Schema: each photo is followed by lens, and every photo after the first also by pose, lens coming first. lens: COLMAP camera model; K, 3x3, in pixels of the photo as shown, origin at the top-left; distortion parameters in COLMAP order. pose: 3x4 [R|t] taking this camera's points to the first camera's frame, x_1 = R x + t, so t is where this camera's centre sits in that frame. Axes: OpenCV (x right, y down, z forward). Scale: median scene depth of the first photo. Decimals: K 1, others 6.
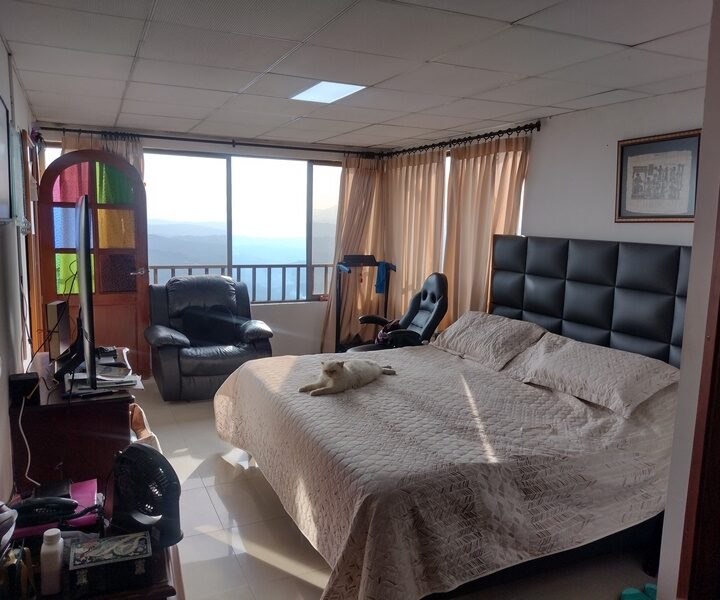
lens RADIAL K [[604.3, 0, 359.7], [0, 604.3, 299.2], [0, 0, 1]] dist [0.038472, -0.056084]
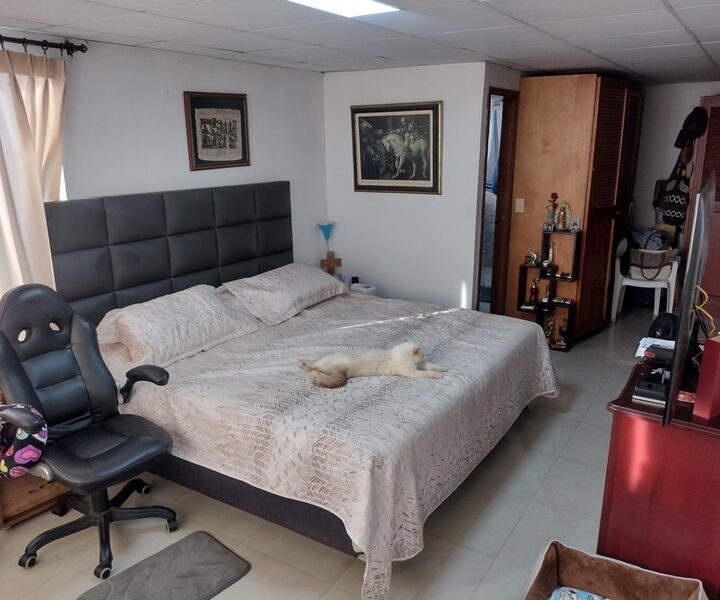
lens RADIAL K [[604.3, 0, 360.2], [0, 604.3, 303.4], [0, 0, 1]] dist [0.038472, -0.056084]
pose [[-0.538571, -0.237790, 0.808330, -0.681504], [0.113574, 0.930108, 0.349286, -0.258148], [-0.834891, 0.279920, -0.473922, 1.376760]]
